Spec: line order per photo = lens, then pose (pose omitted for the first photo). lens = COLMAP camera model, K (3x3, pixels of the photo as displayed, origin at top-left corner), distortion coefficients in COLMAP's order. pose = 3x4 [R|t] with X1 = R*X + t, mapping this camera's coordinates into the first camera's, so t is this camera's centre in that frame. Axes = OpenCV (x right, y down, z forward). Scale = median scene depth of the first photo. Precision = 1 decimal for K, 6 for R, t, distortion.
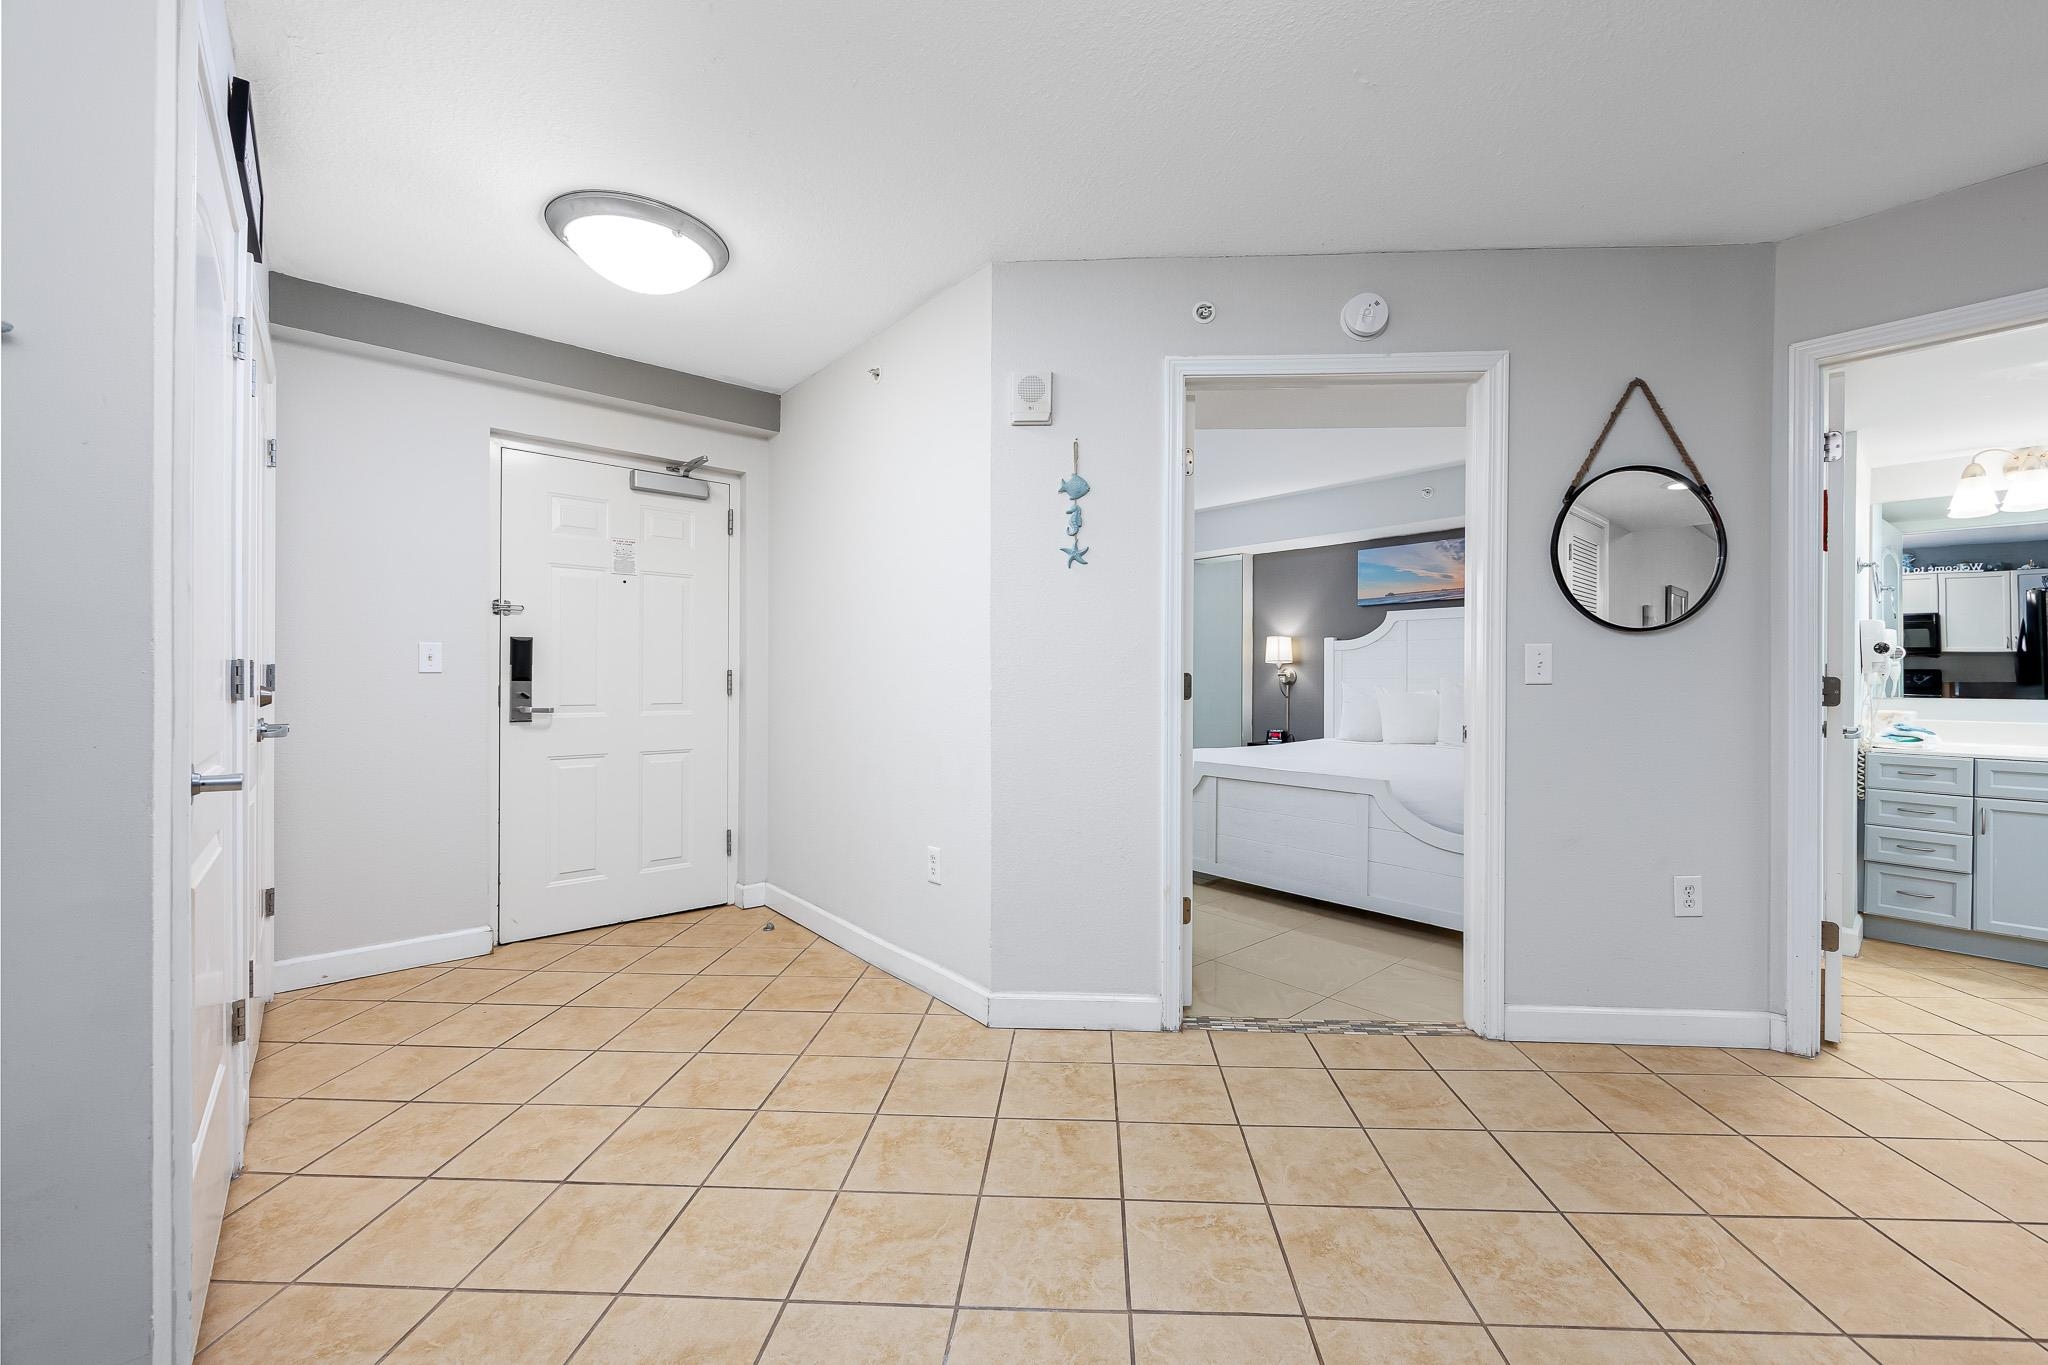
lens RADIAL K [[805.6, 0, 1071.0], [0, 805.6, 679.3], [0, 0, 1]] dist [0.001694, 0.000404]
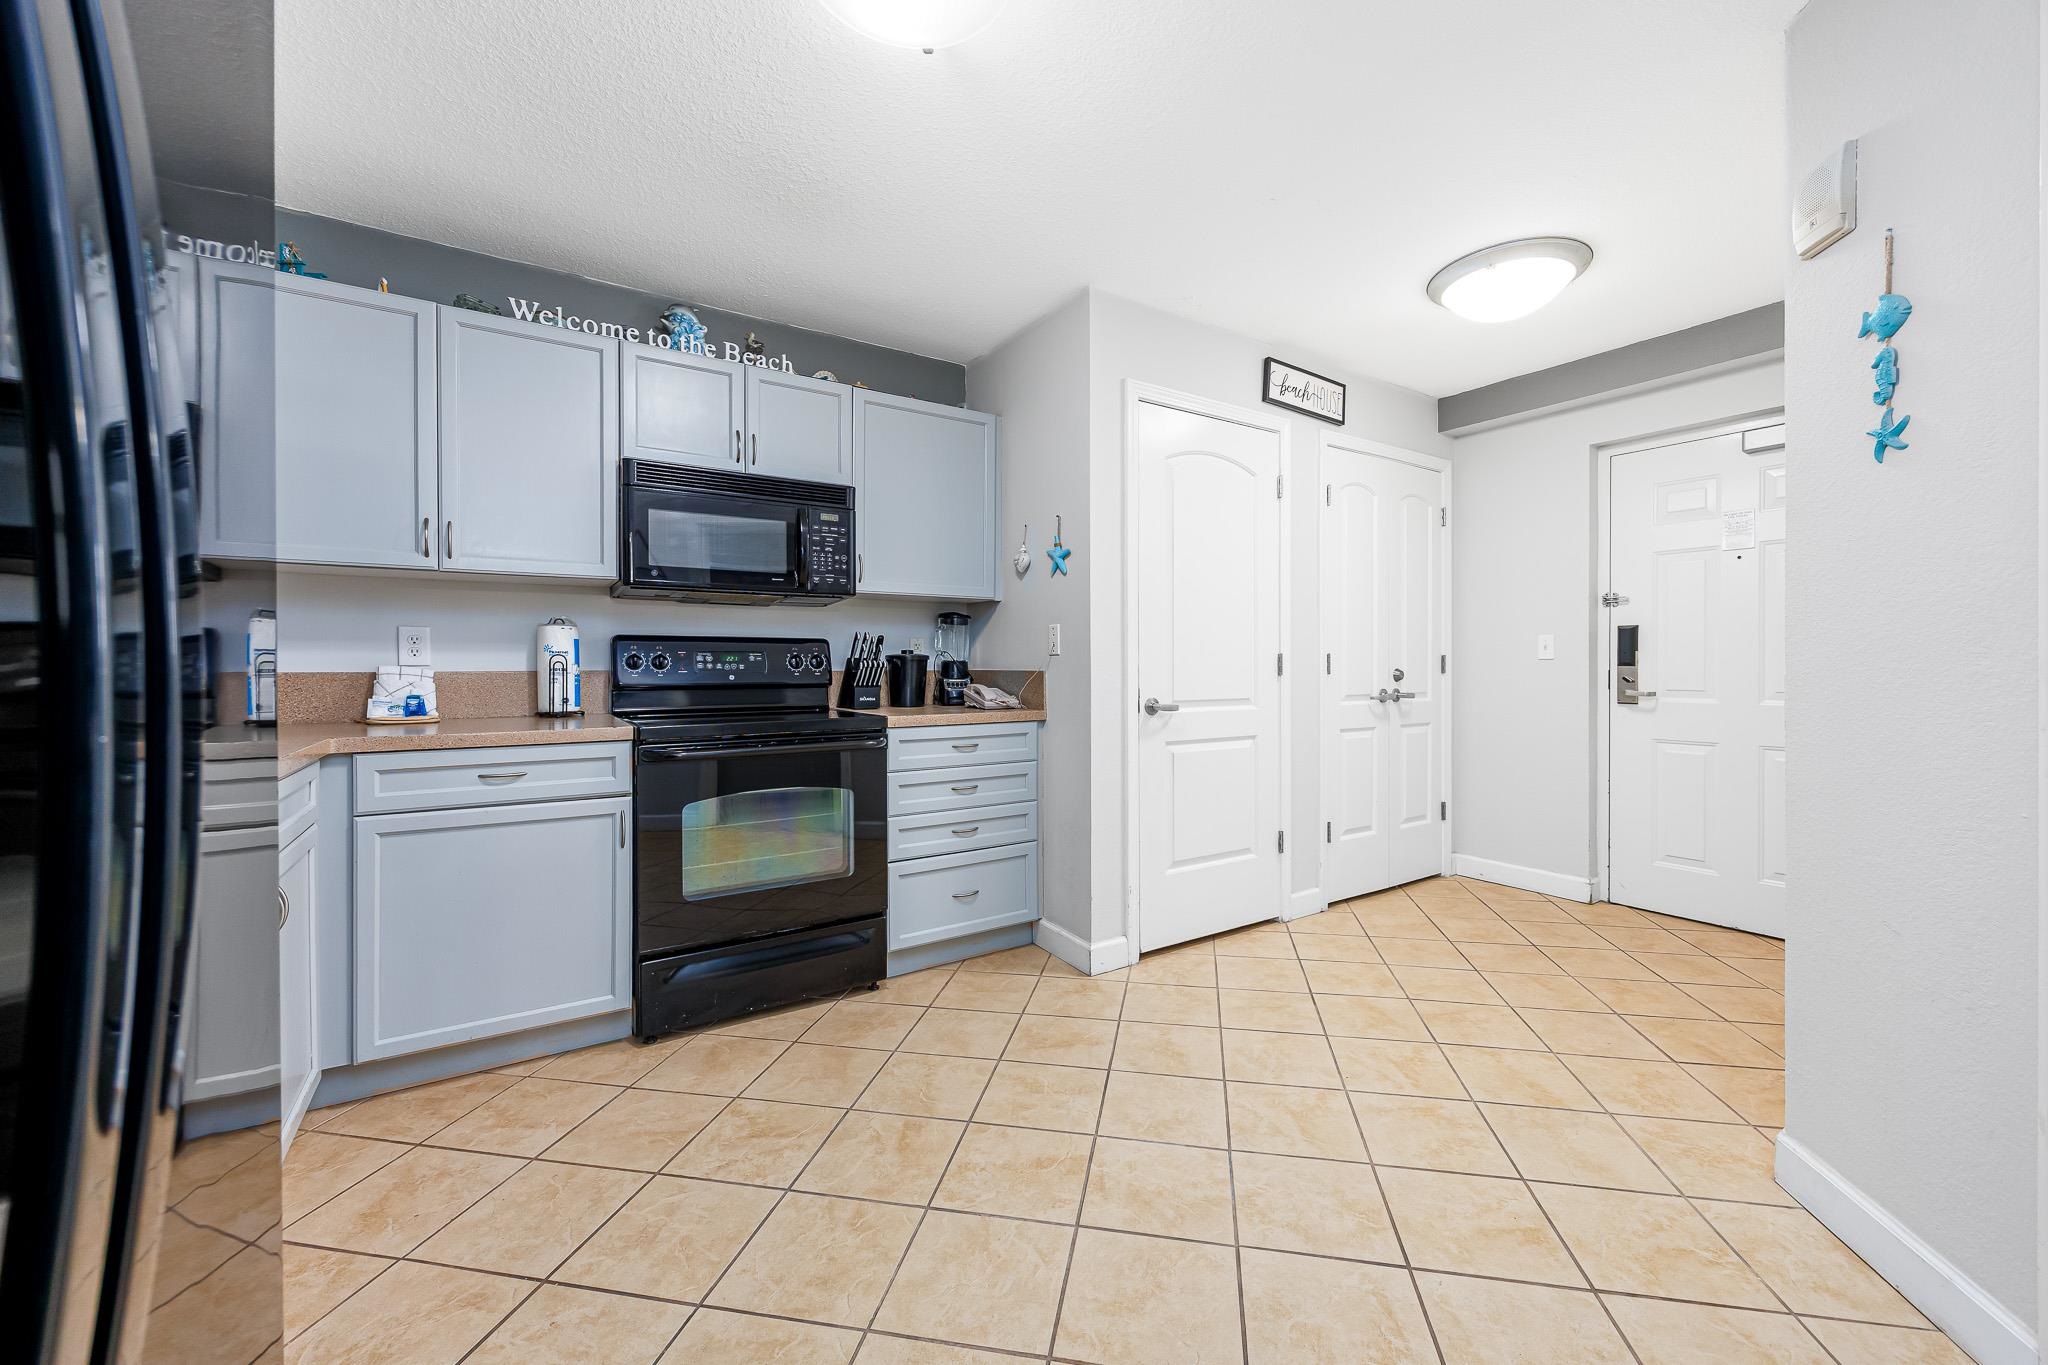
lens RADIAL K [[803.2, 0, 1045.0], [0, 803.2, 670.3], [0, 0, 1]] dist [0.000271, -0.000003]
pose [[-0.153746, 0.001218, -0.988110, 0.506622], [0.000333, 0.999999, 0.001181, 0.005967], [0.988110, -0.000148, -0.153747, 0.393794]]
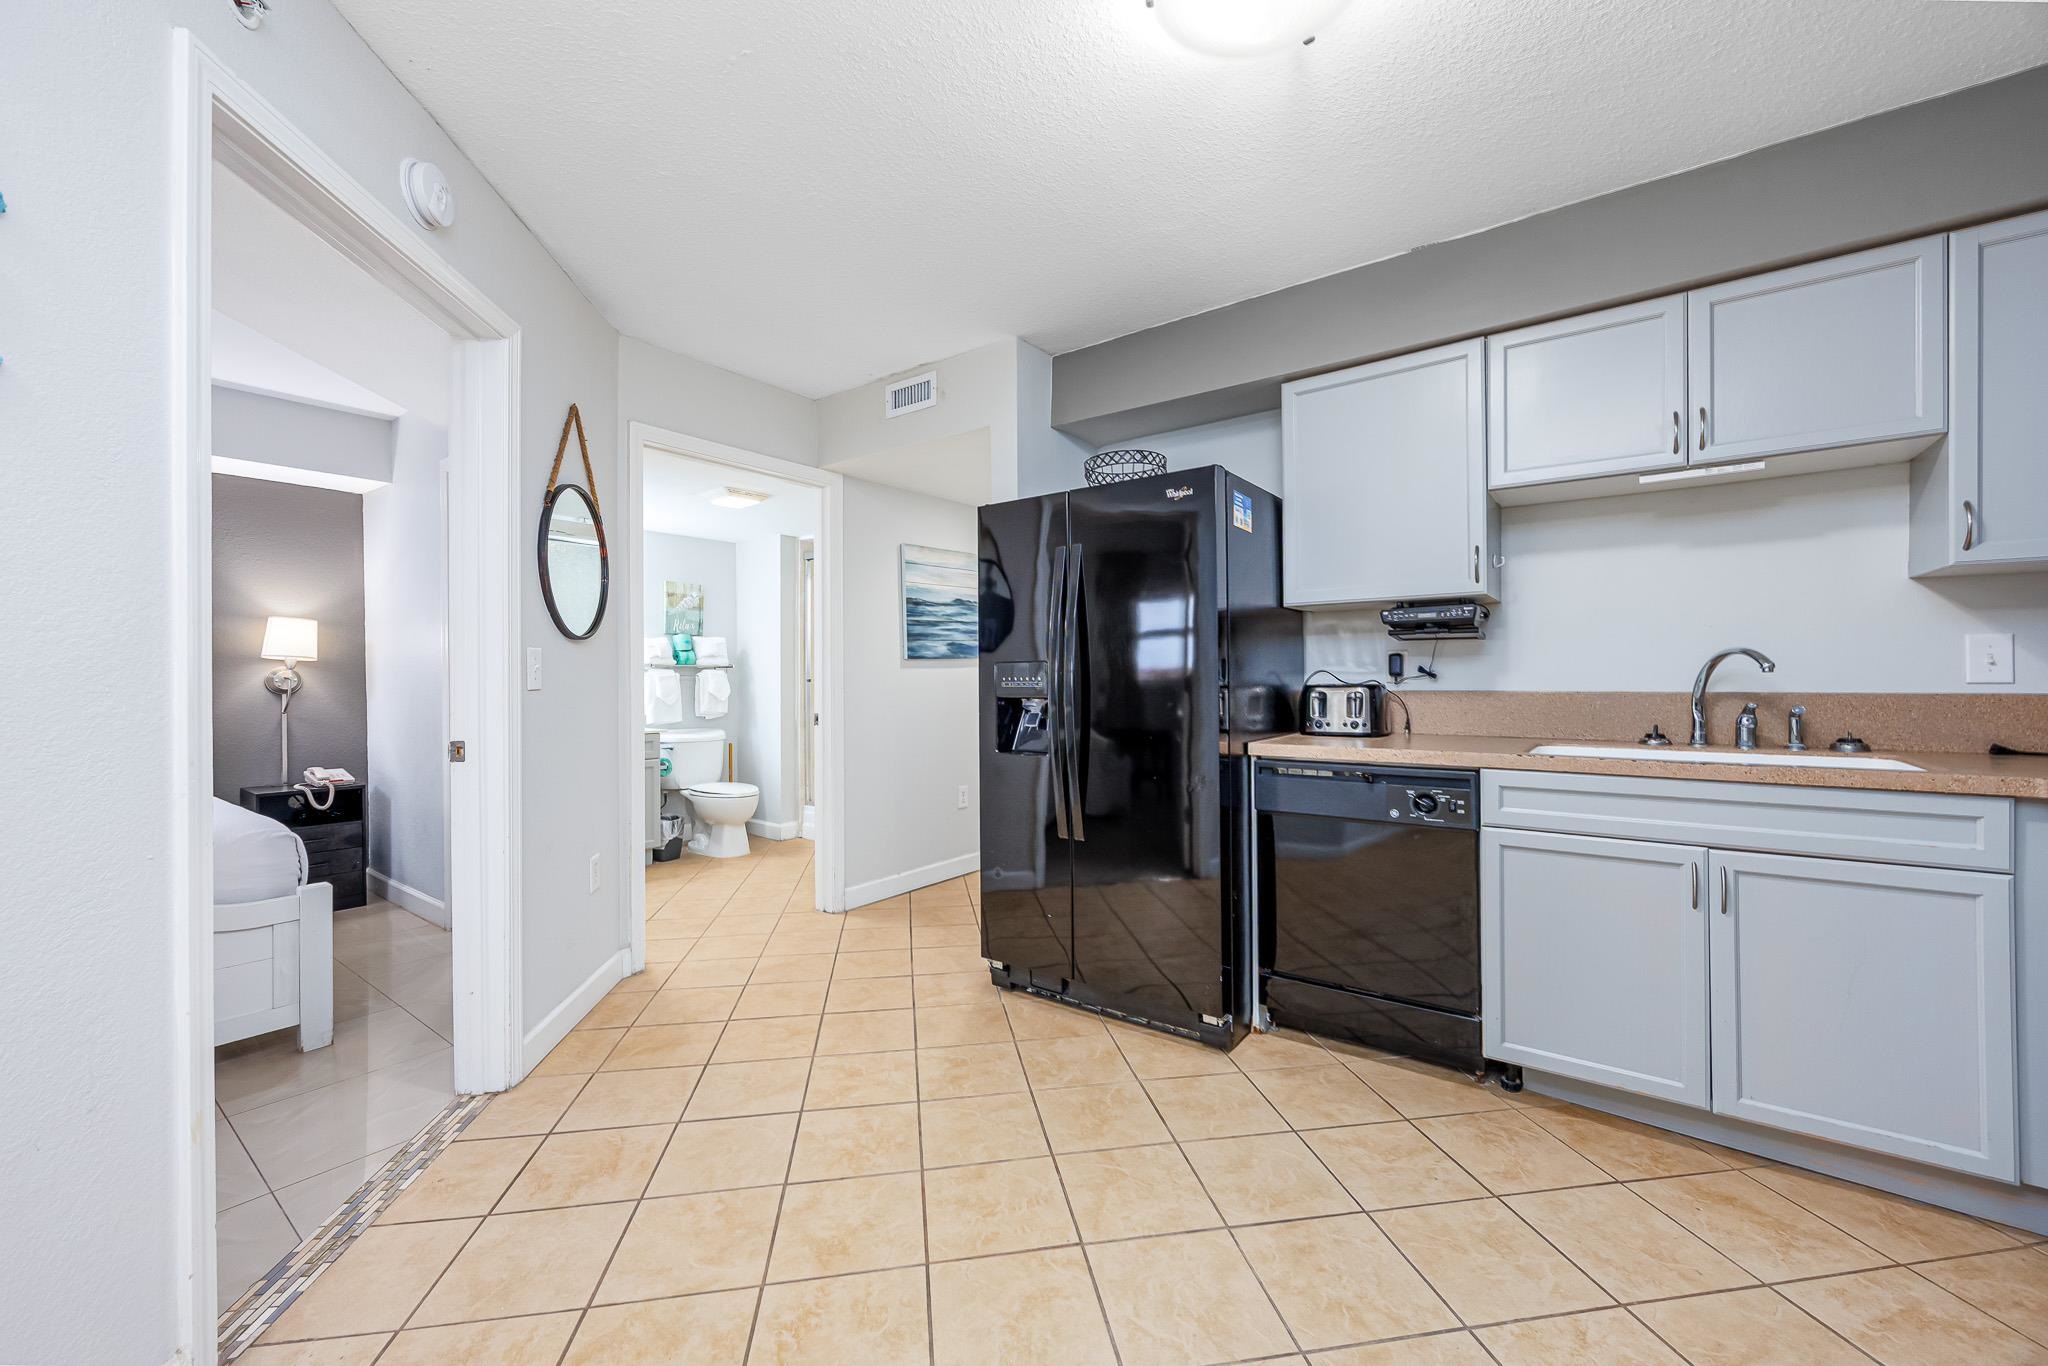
lens RADIAL K [[794.6, 0, 1027.8], [0, 794.6, 679.4], [0, 0, 1]] dist [-0.001764, -0.000084]
pose [[-0.183858, -0.003411, 0.982947, -0.343244], [0.003932, 0.999983, 0.004206, -0.006057], [-0.982945, 0.004639, -0.183842, 0.455553]]
